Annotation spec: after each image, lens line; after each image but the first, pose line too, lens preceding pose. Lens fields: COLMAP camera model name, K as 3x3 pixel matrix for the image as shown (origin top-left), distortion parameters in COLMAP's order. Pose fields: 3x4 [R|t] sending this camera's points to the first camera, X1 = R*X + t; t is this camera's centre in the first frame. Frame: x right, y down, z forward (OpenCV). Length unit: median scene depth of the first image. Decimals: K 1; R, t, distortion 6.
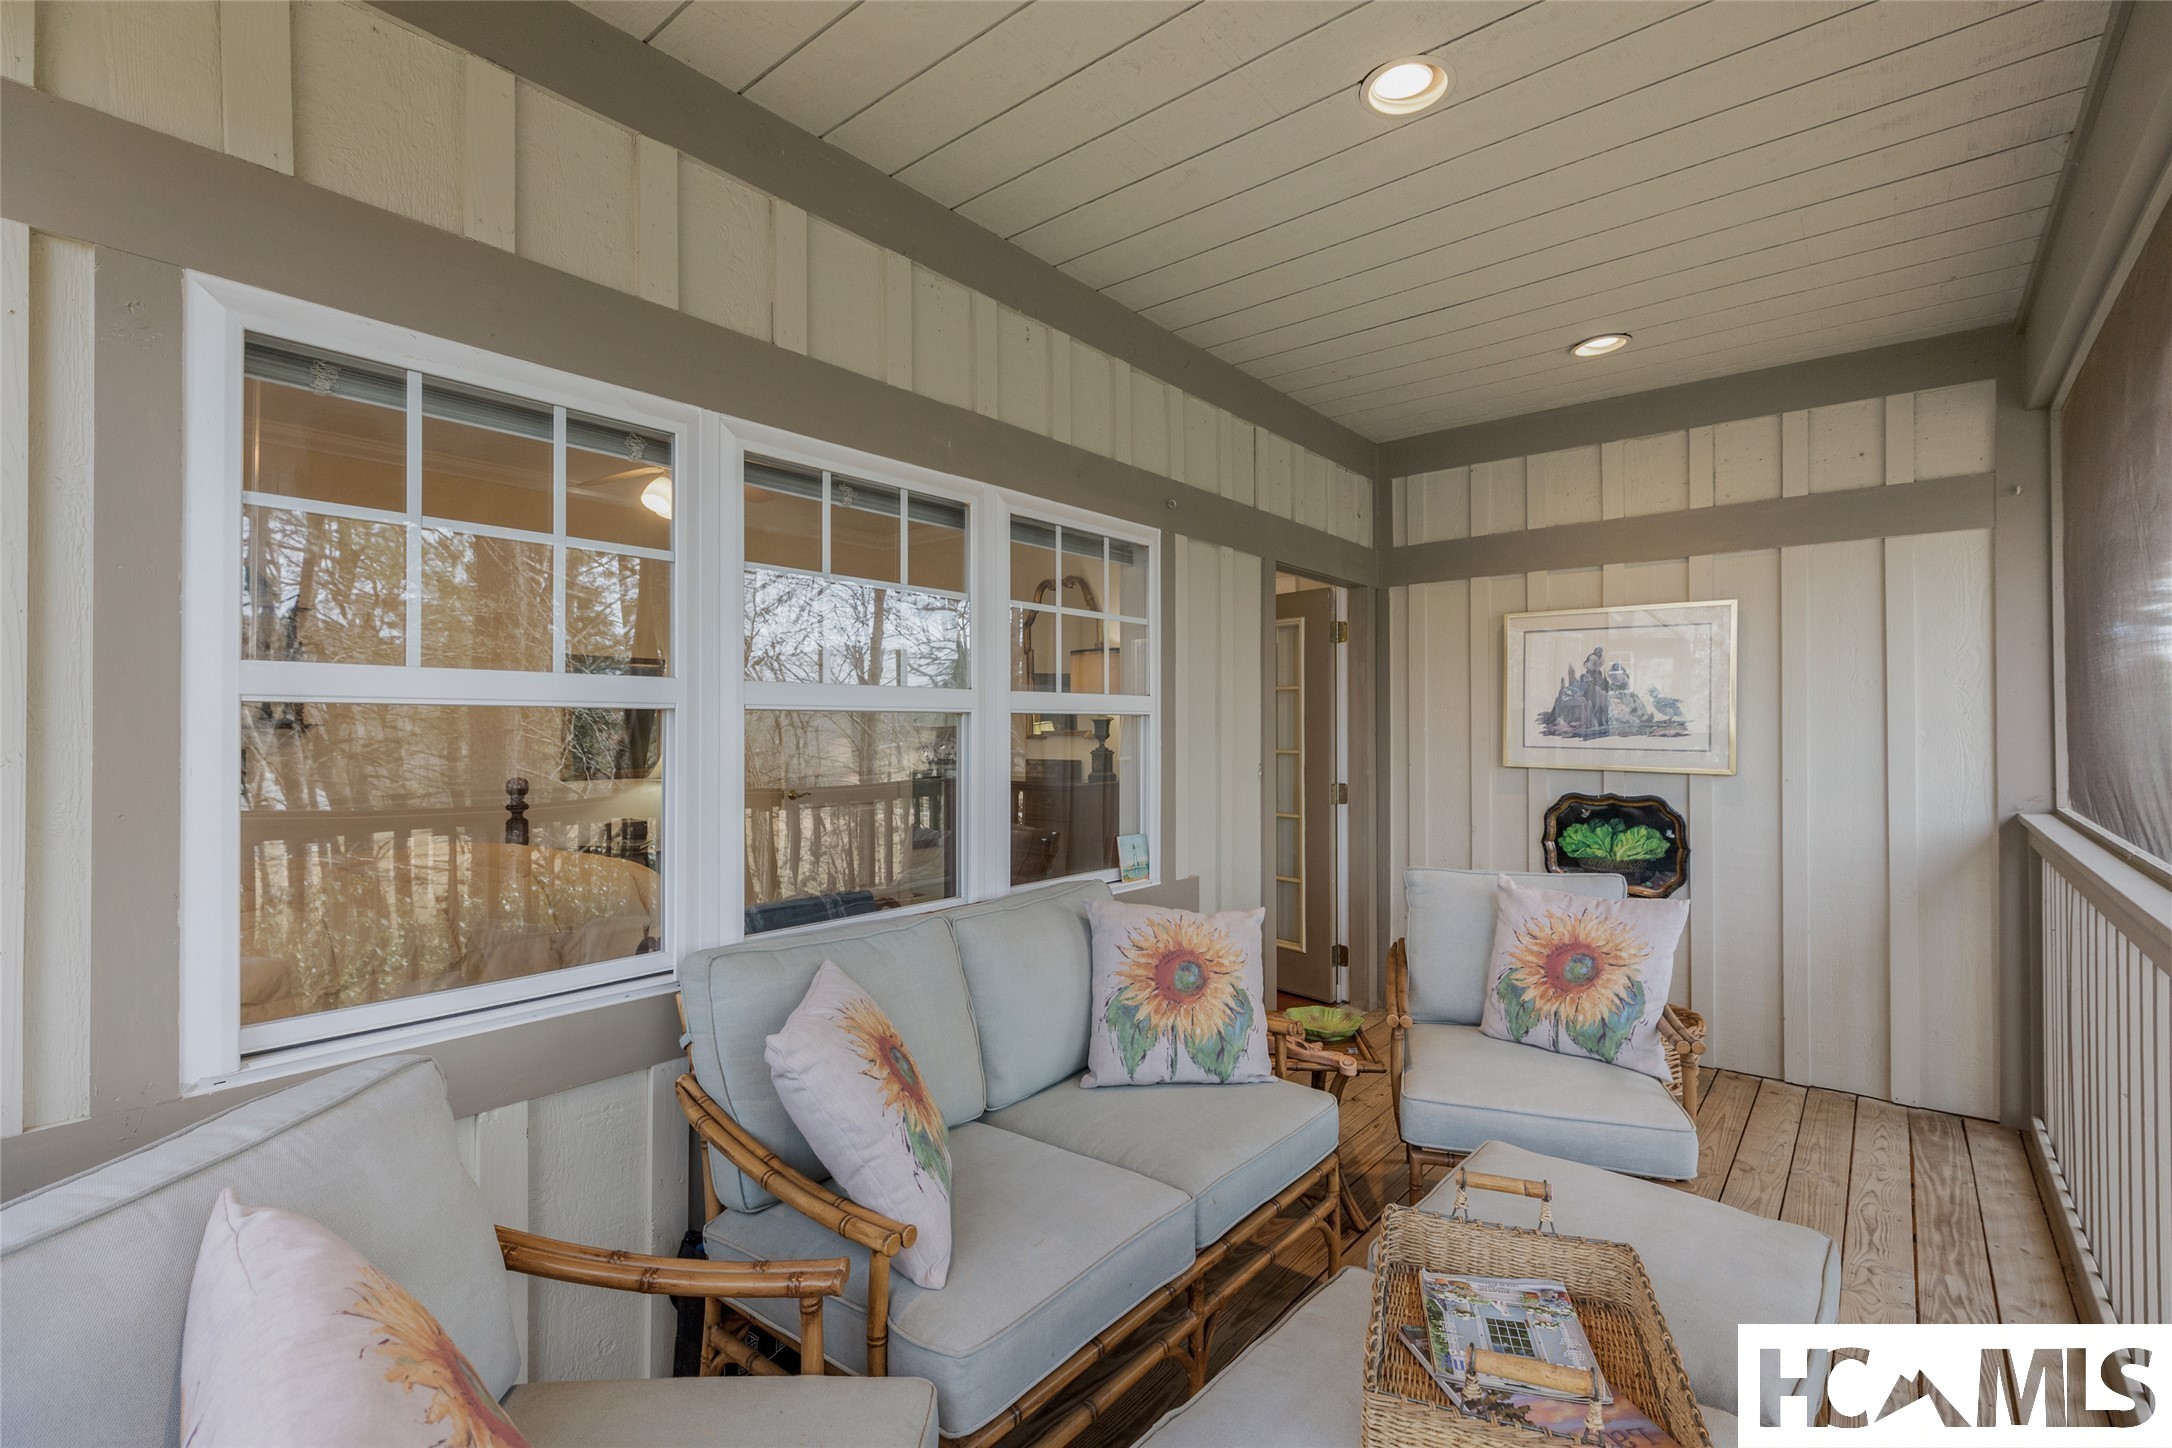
lens RADIAL K [[967.0, 0, 1097.8], [0, 967.0, 717.7], [0, 0, 1]] dist [0.003102, 0.001584]
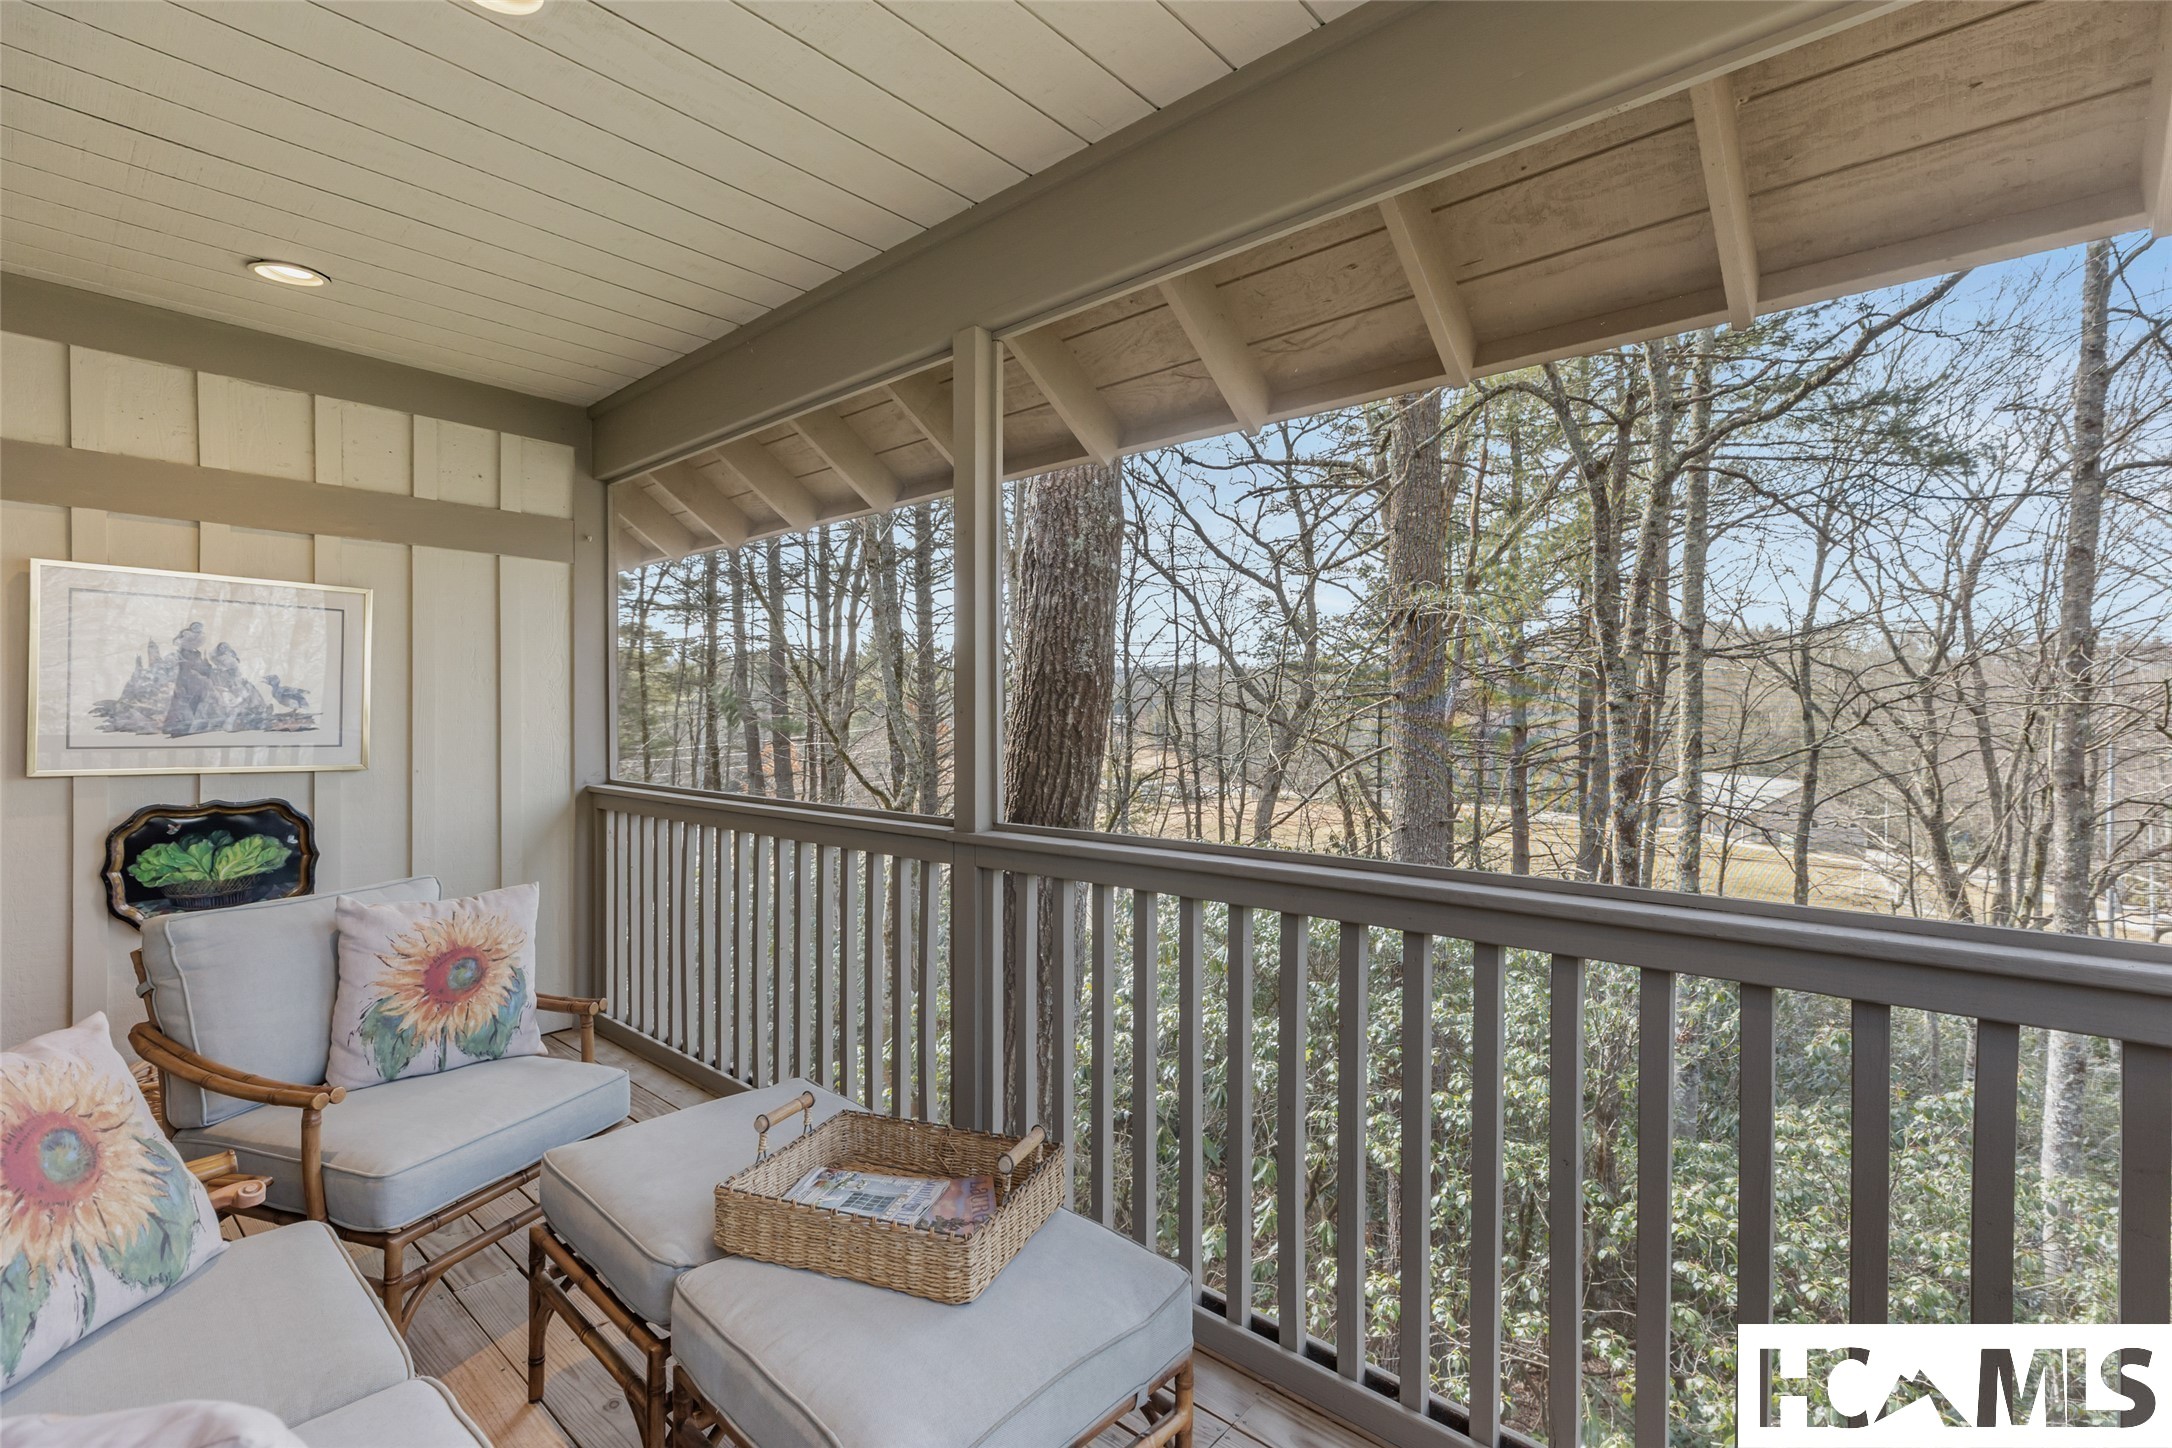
lens RADIAL K [[967.0, 0, 1099.9], [0, 967.0, 720.5], [0, 0, 1]] dist [0.003102, 0.001584]
pose [[0.045767, -0.002926, 0.998948, -0.269336], [-0.006976, 0.999970, 0.003249, 0.001659], [-0.998928, -0.007118, 0.045745, 0.212079]]
